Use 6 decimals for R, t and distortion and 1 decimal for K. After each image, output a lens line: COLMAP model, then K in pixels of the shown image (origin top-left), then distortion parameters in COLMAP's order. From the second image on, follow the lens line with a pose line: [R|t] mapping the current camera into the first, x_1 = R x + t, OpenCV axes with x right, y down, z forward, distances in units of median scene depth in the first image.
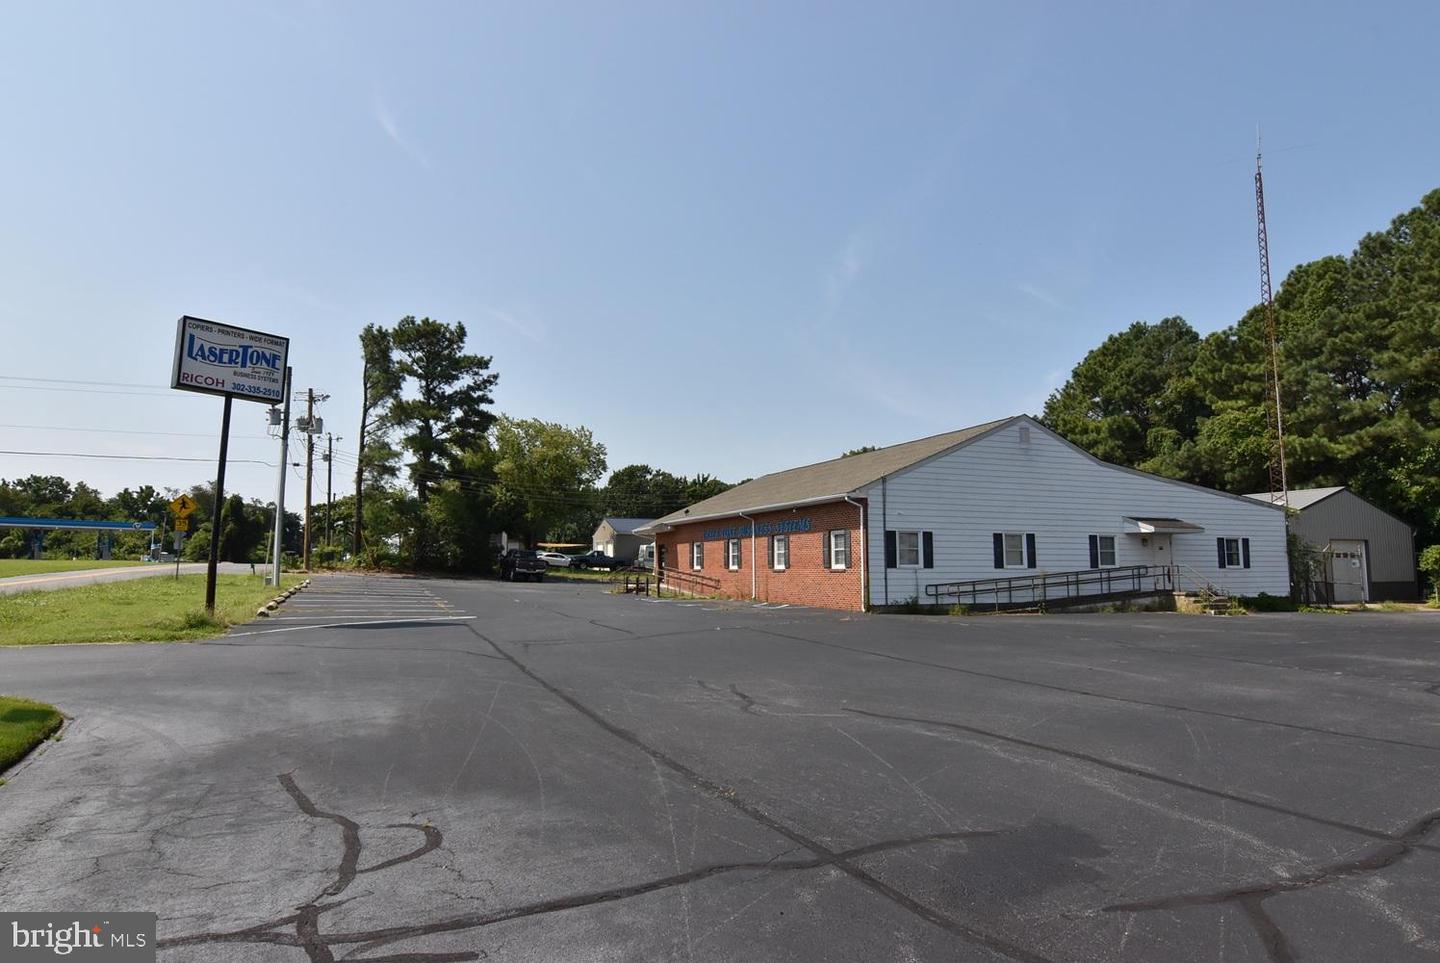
lens RADIAL K [[861.7, 0, 720.0], [0, 861.7, 481.5], [0, 0, 1]] dist [-0.003269, -0.002591]
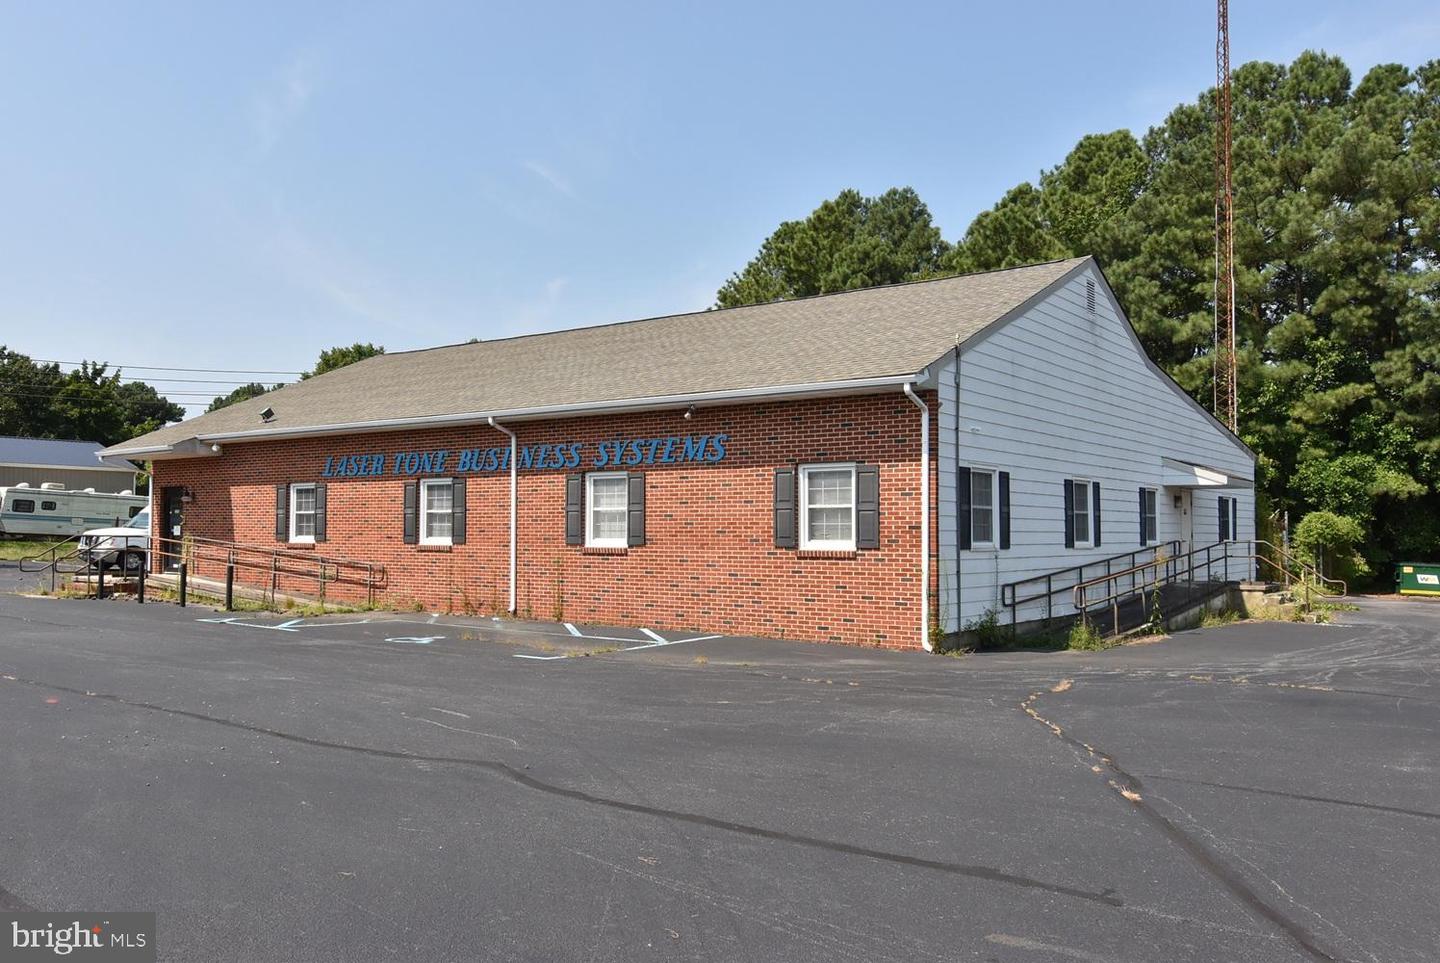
lens RADIAL K [[1153.2, 0, 720.0], [0, 1153.2, 481.5], [0, 0, 1]] dist [0.000609, 0.000297]
pose [[0.855965, 0.026417, 0.516359, -0.172830], [-0.057439, 0.997371, 0.044190, 0.035384], [-0.513834, -0.067484, 0.855231, 0.429908]]
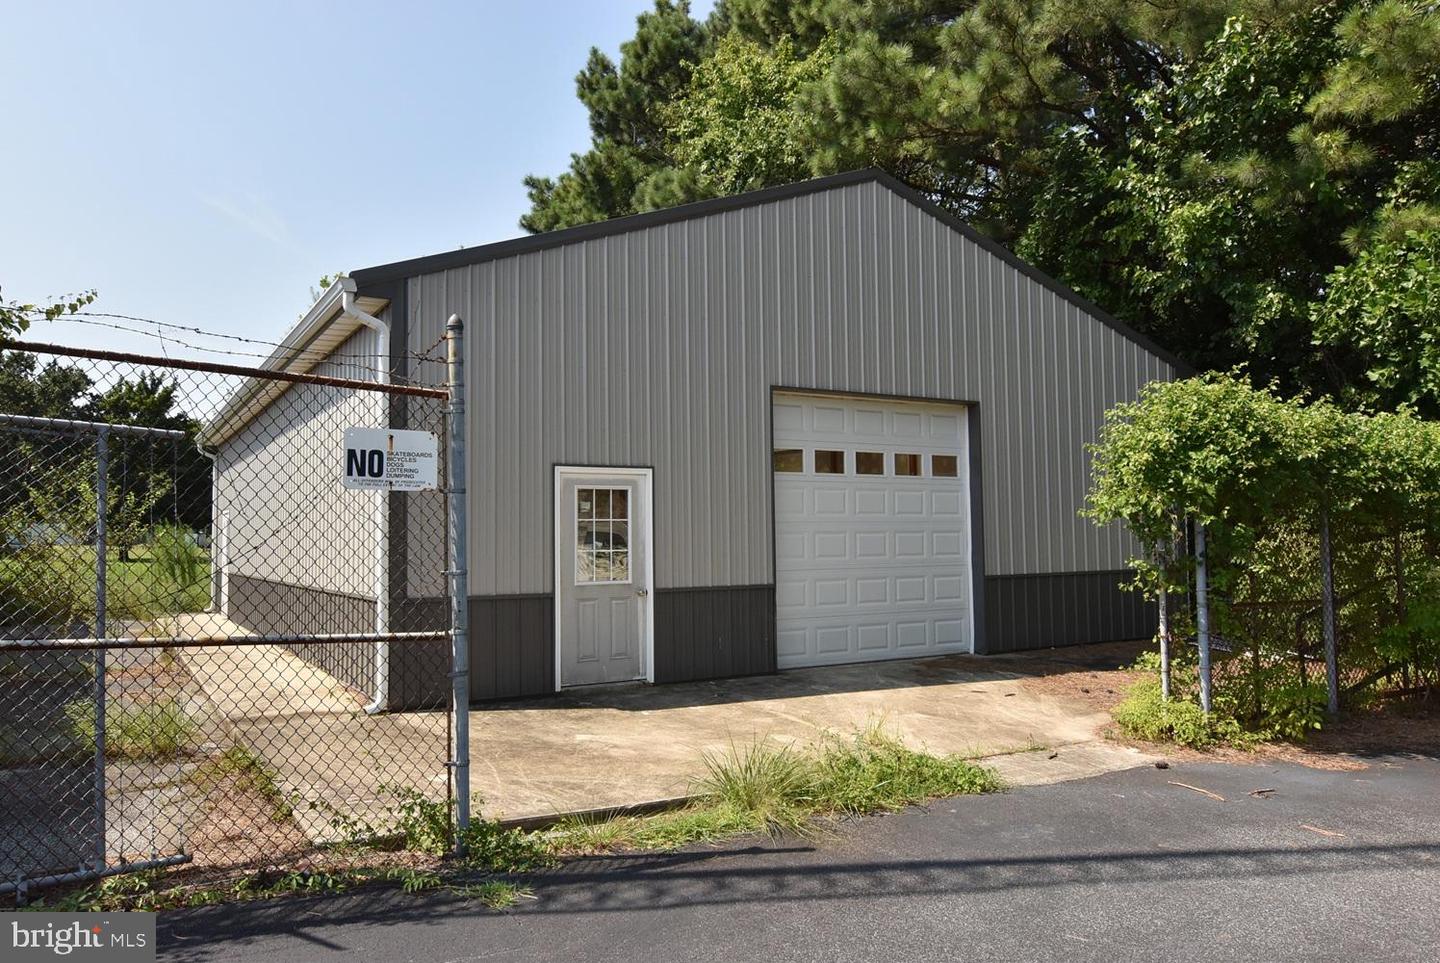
lens RADIAL K [[973.8, 0, 758.0], [0, 973.8, 478.8], [0, 0, 1]] dist [0.004159, 0.000199]
pose [[0.991024, -0.004548, 0.133610, 0.789415], [-0.000944, 0.999158, 0.041011, 0.094705], [-0.133684, -0.040769, 0.990185, 0.888918]]
